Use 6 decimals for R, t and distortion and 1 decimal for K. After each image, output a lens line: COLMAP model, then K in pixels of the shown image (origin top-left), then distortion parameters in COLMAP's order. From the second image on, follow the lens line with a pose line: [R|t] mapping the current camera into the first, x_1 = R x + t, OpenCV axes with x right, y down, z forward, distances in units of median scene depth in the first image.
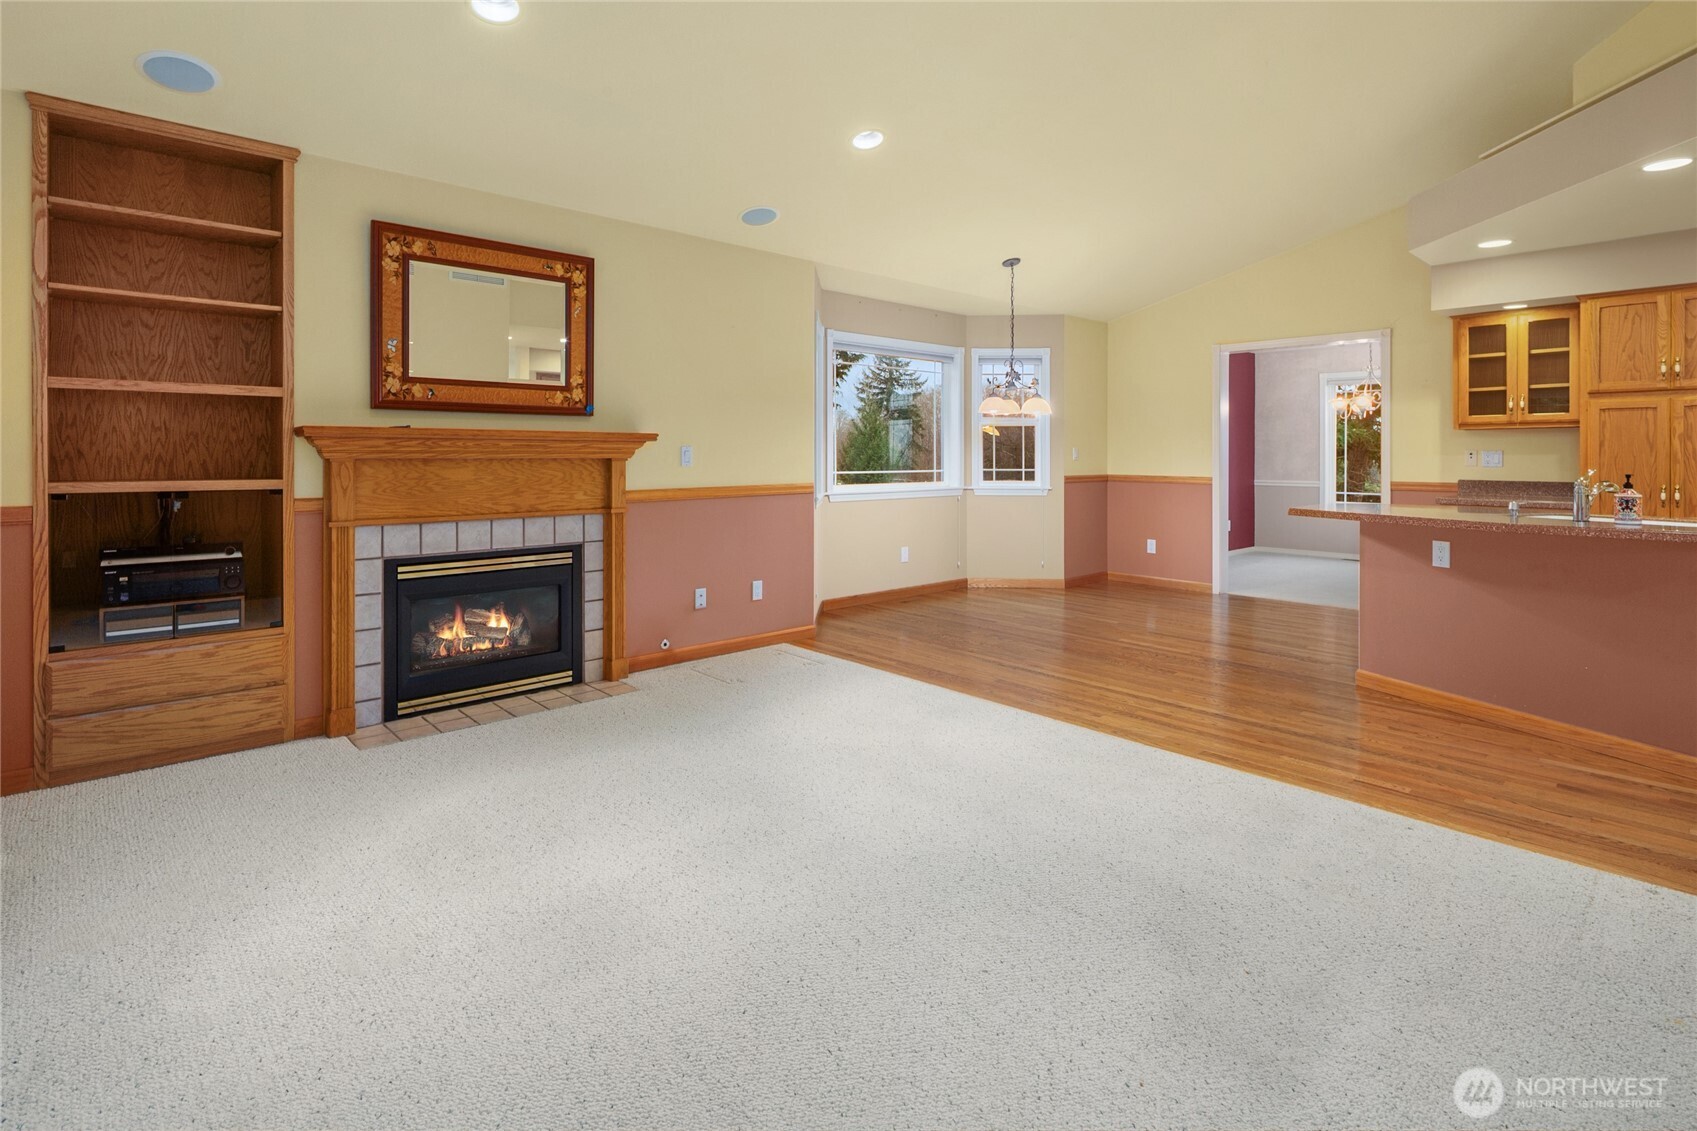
lens RADIAL K [[827.2, 0, 846.5], [0, 827.2, 455.5], [0, 0, 1]] dist [0.010372, -0.000645]
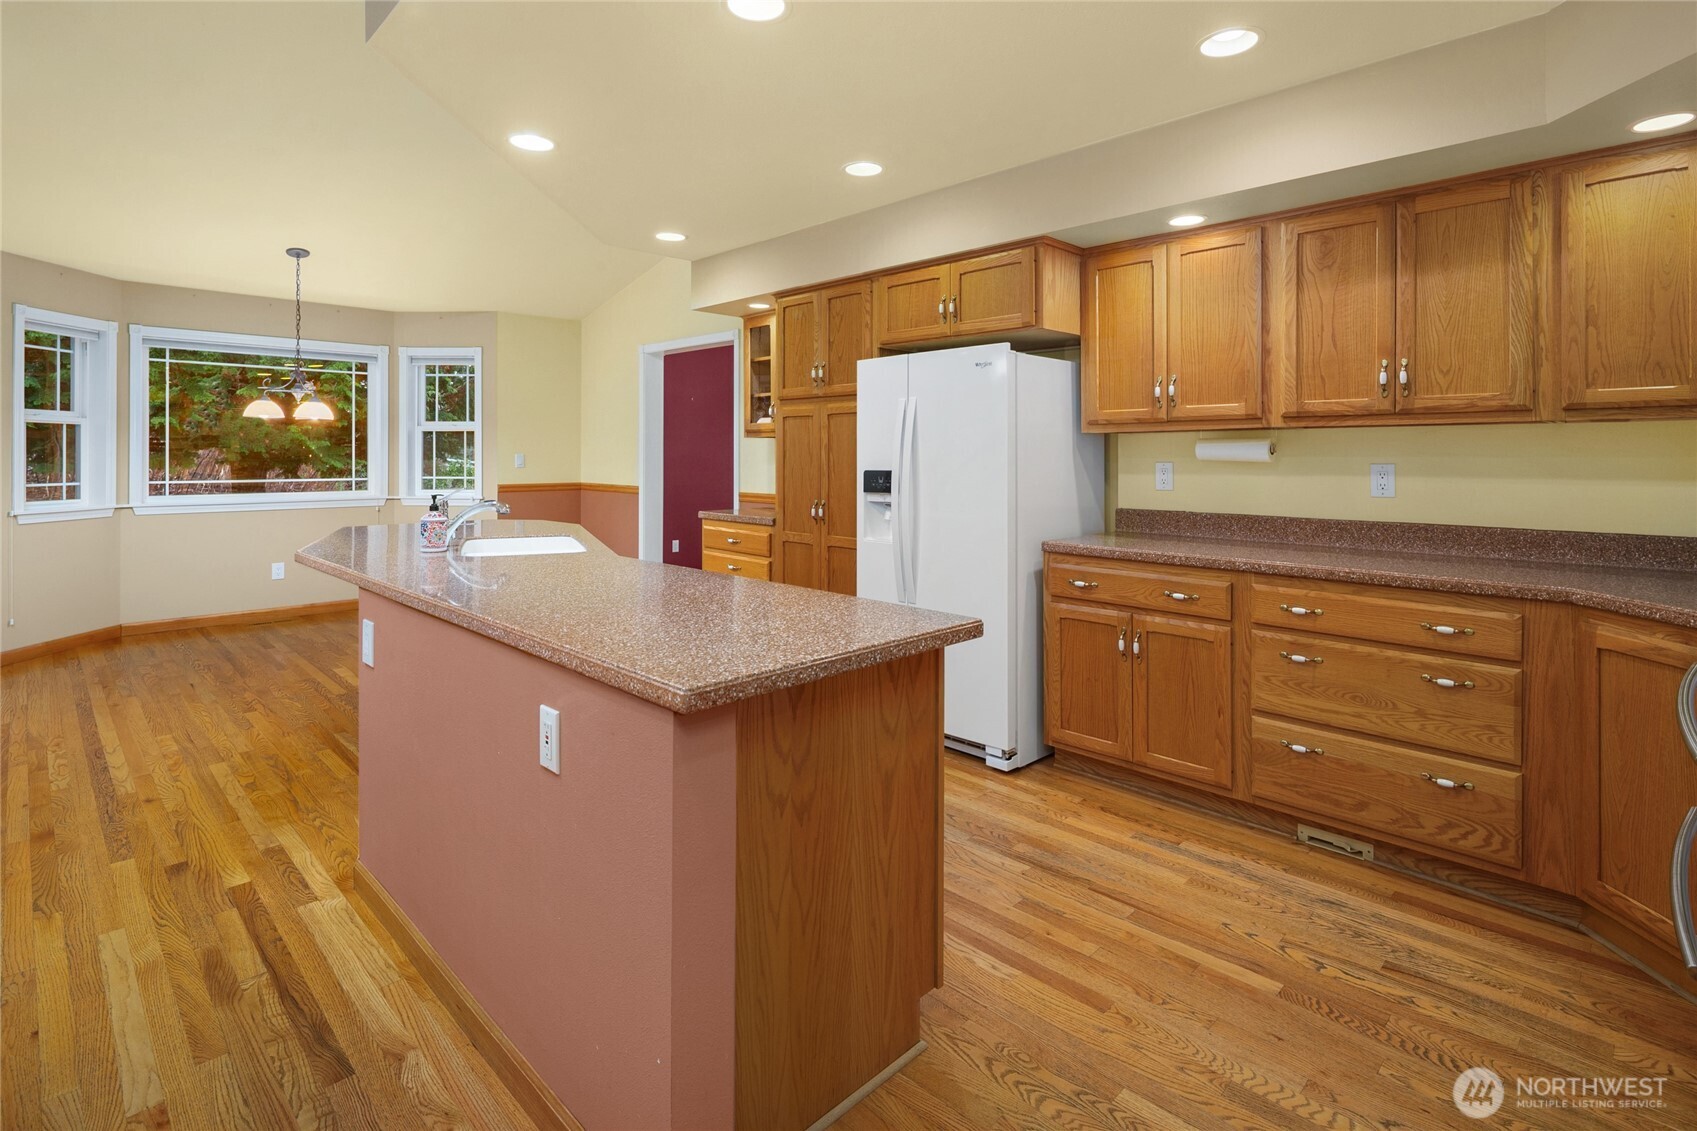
lens RADIAL K [[827.2, 0, 848.0], [0, 827.2, 449.0], [0, 0, 1]] dist [0.010372, -0.000645]
pose [[0.999434, 0.000220, 0.033628, 0.851934], [0.000021, 0.999974, -0.007155, -0.012188], [-0.033629, 0.007151, 0.999409, 0.073779]]
